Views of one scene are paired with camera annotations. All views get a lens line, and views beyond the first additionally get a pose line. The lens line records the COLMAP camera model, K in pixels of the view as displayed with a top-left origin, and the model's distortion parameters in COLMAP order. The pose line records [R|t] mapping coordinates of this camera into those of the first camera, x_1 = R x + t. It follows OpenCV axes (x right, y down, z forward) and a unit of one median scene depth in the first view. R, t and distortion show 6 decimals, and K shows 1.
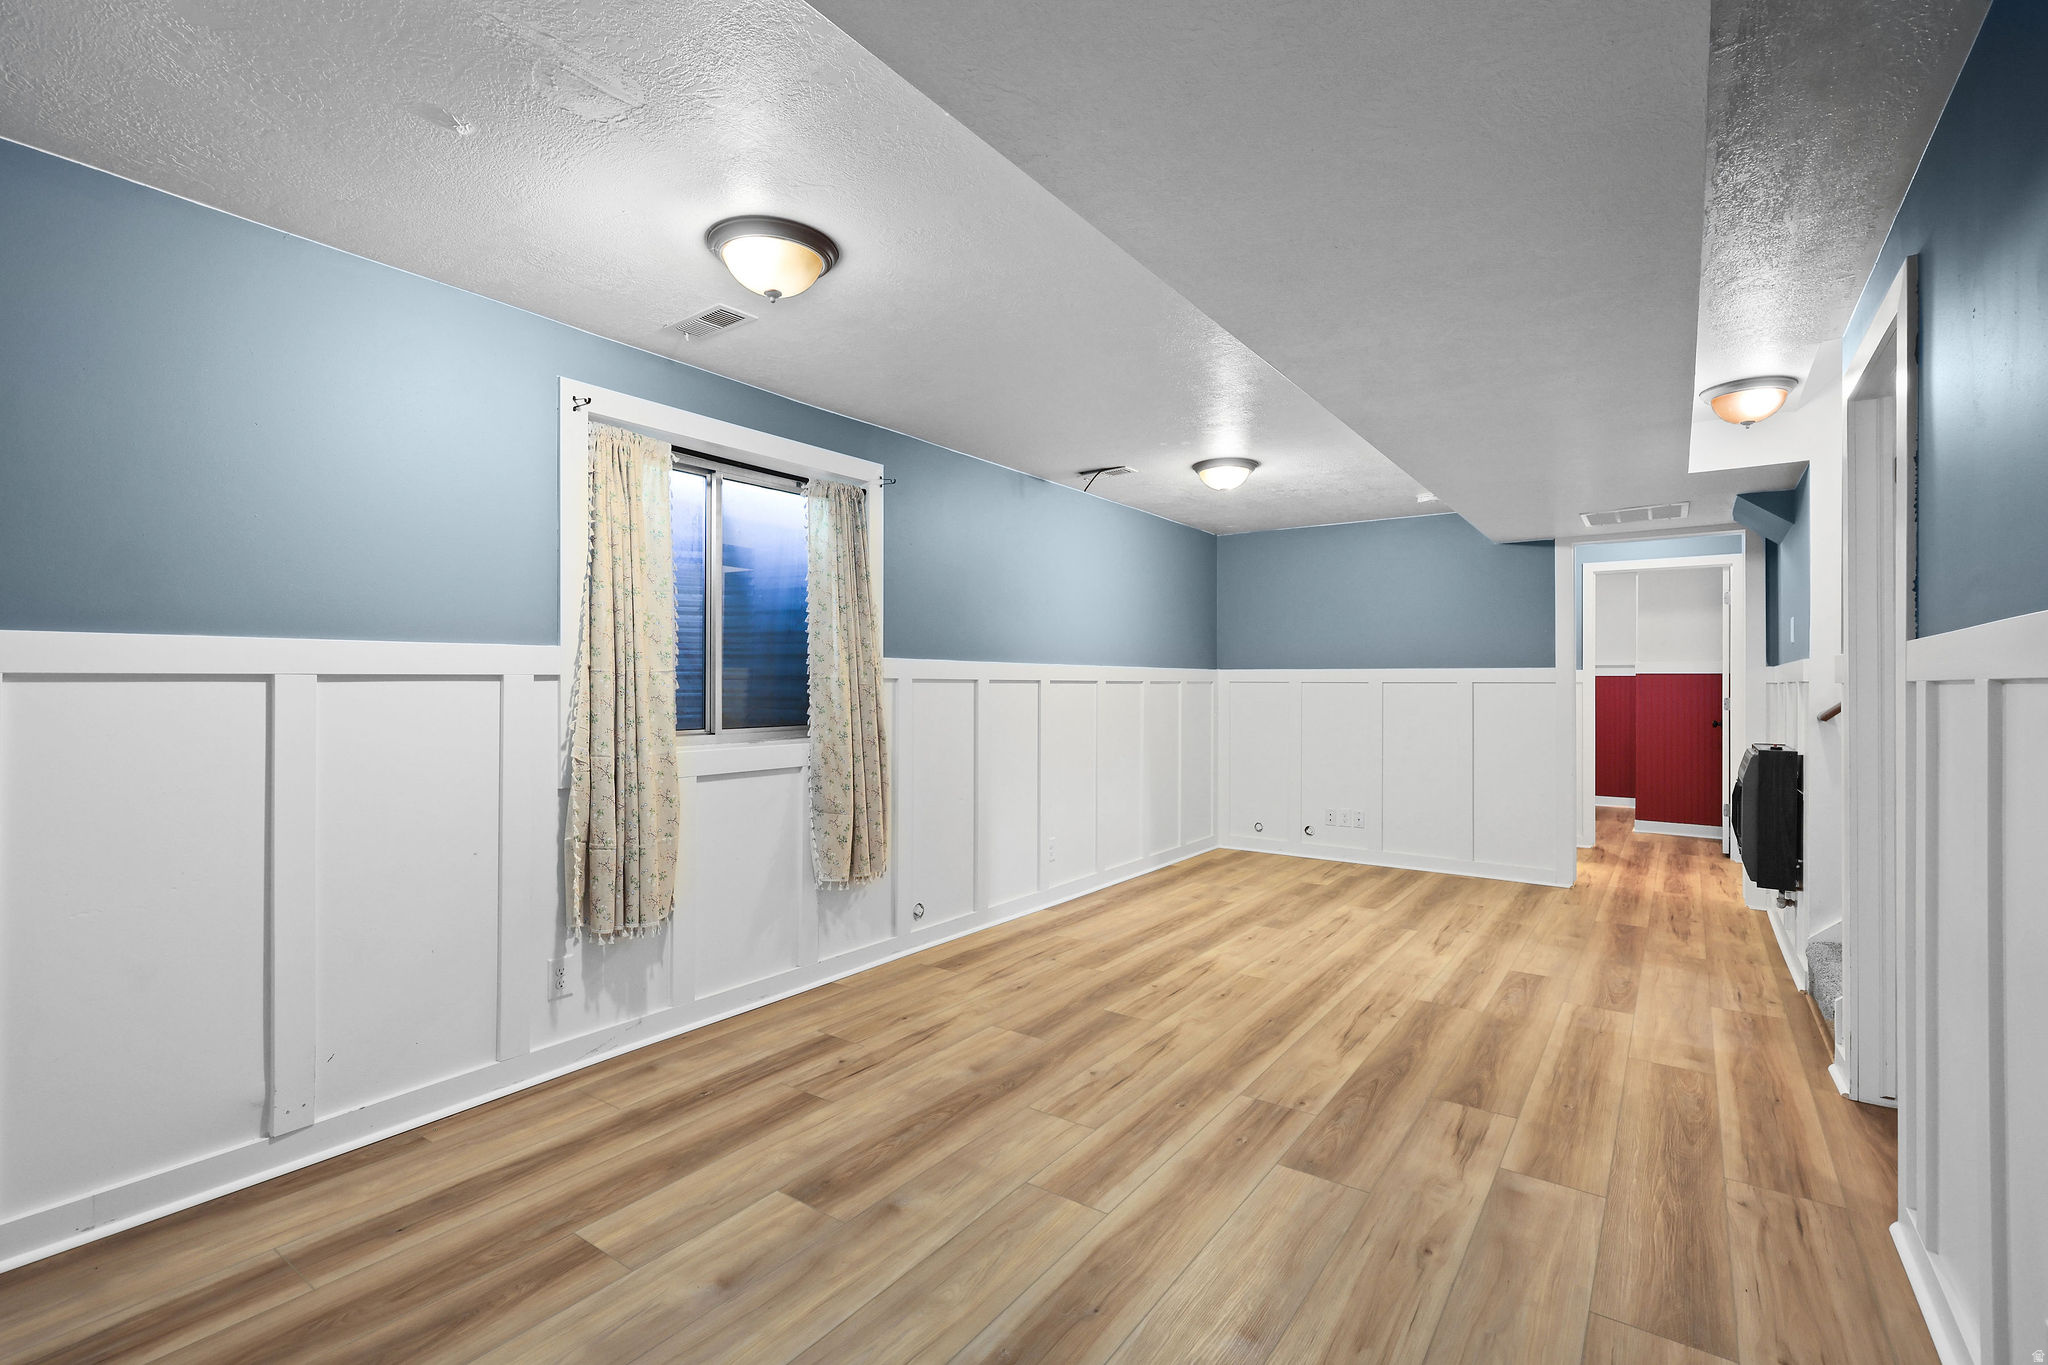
lens RADIAL K [[925.1, 0, 1022.3], [0, 925.1, 684.4], [0, 0, 1]] dist [-0.000473, 0.000304]
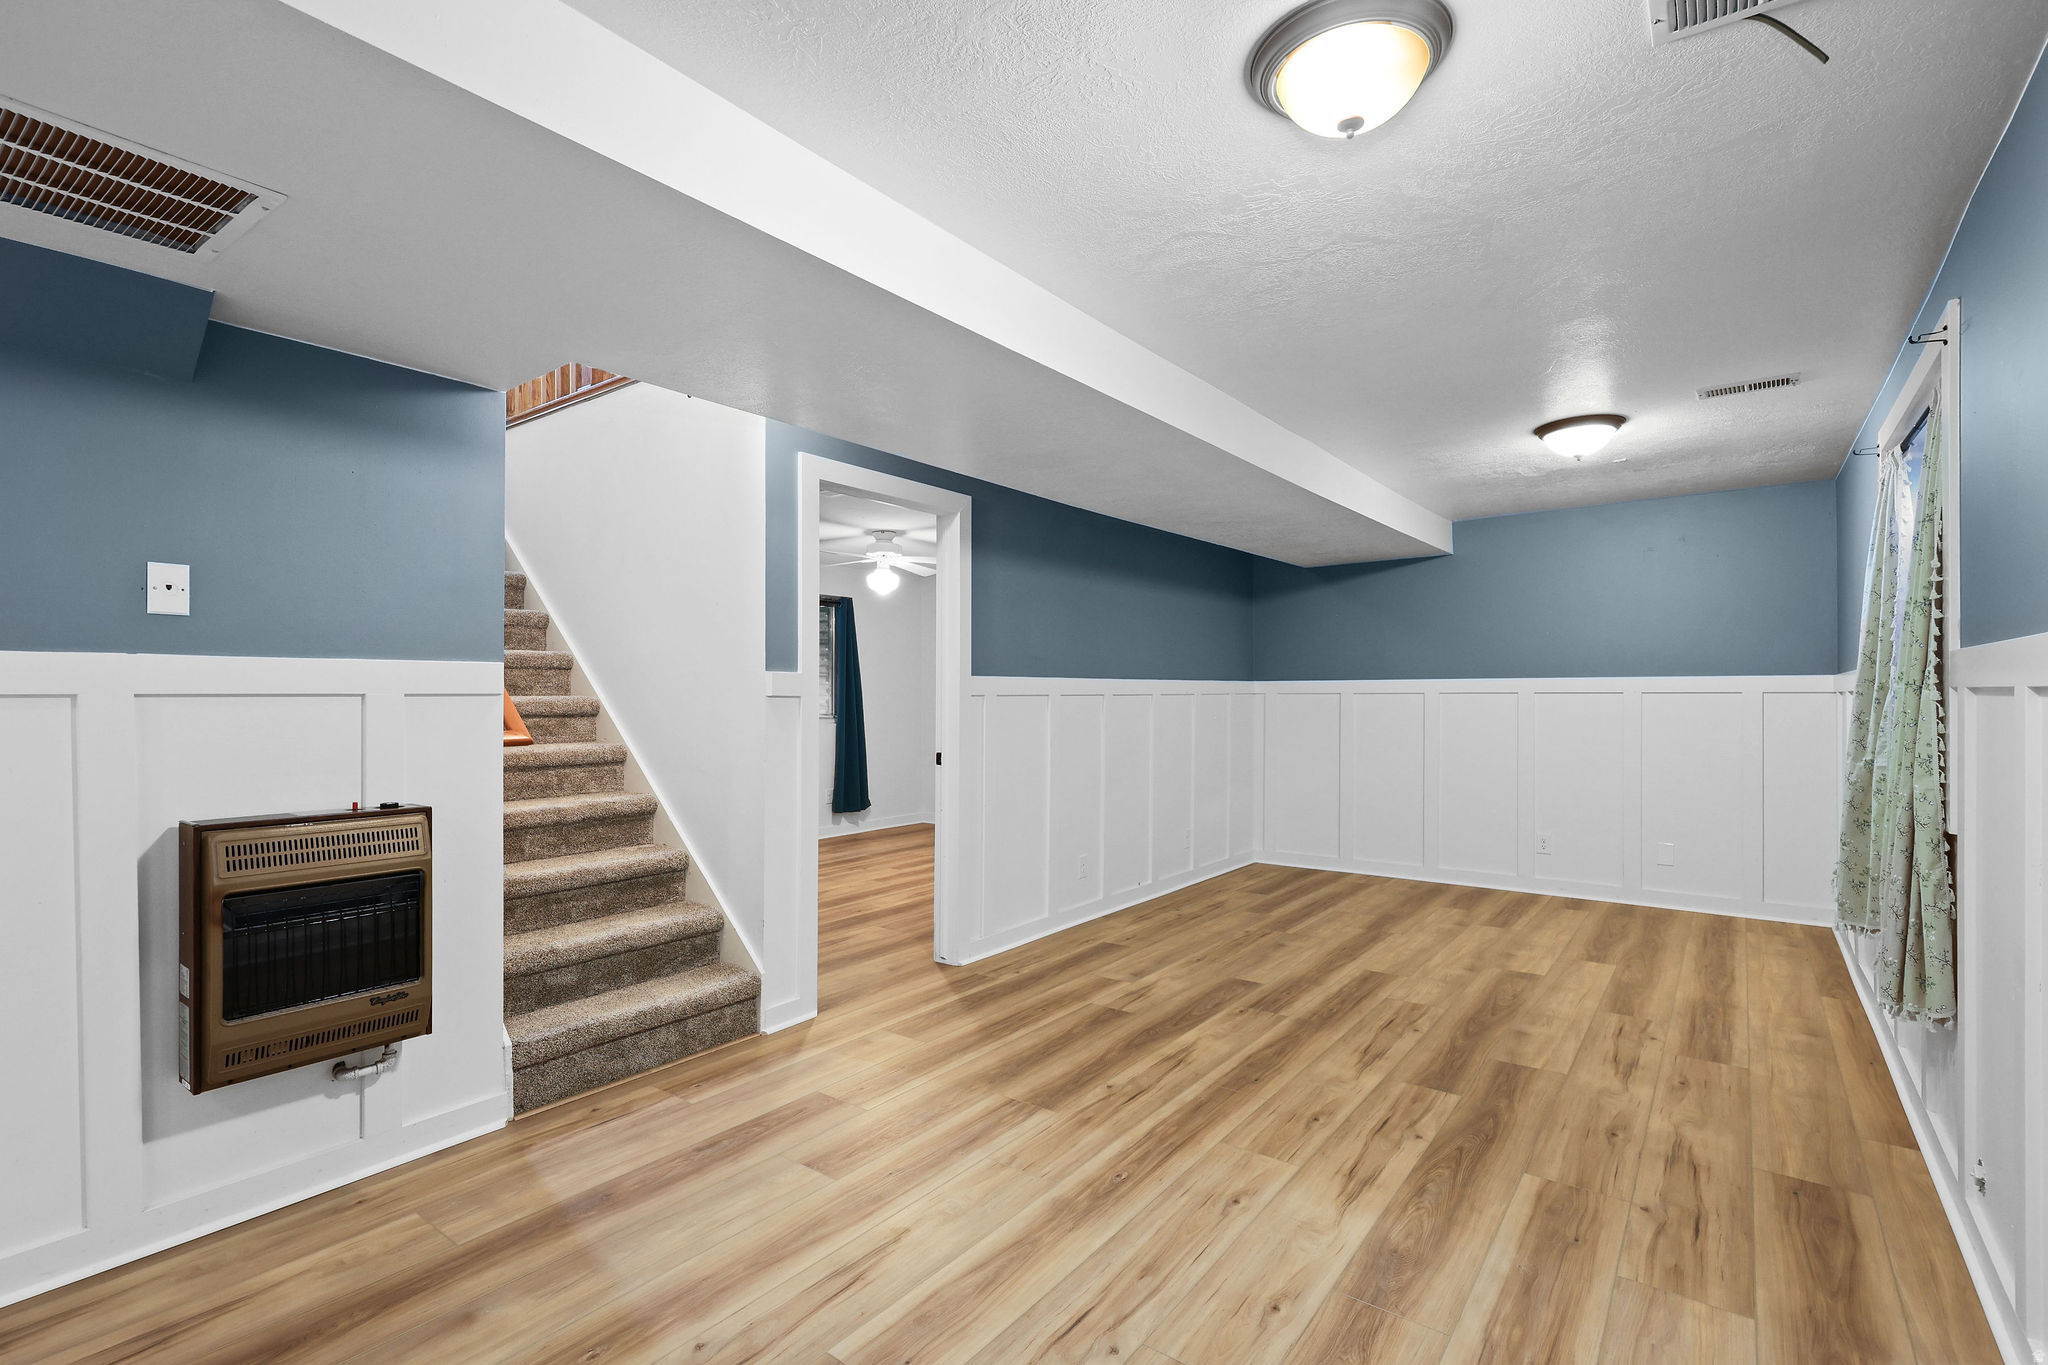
lens RADIAL K [[925.1, 0, 1026.6], [0, 925.1, 688.1], [0, 0, 1]] dist [-0.000473, 0.000304]
pose [[-0.999479, 0.000034, 0.032280, 0.473152], [-0.000131, 0.999987, -0.005109, -0.004399], [-0.032280, -0.005110, -0.999466, 1.950631]]
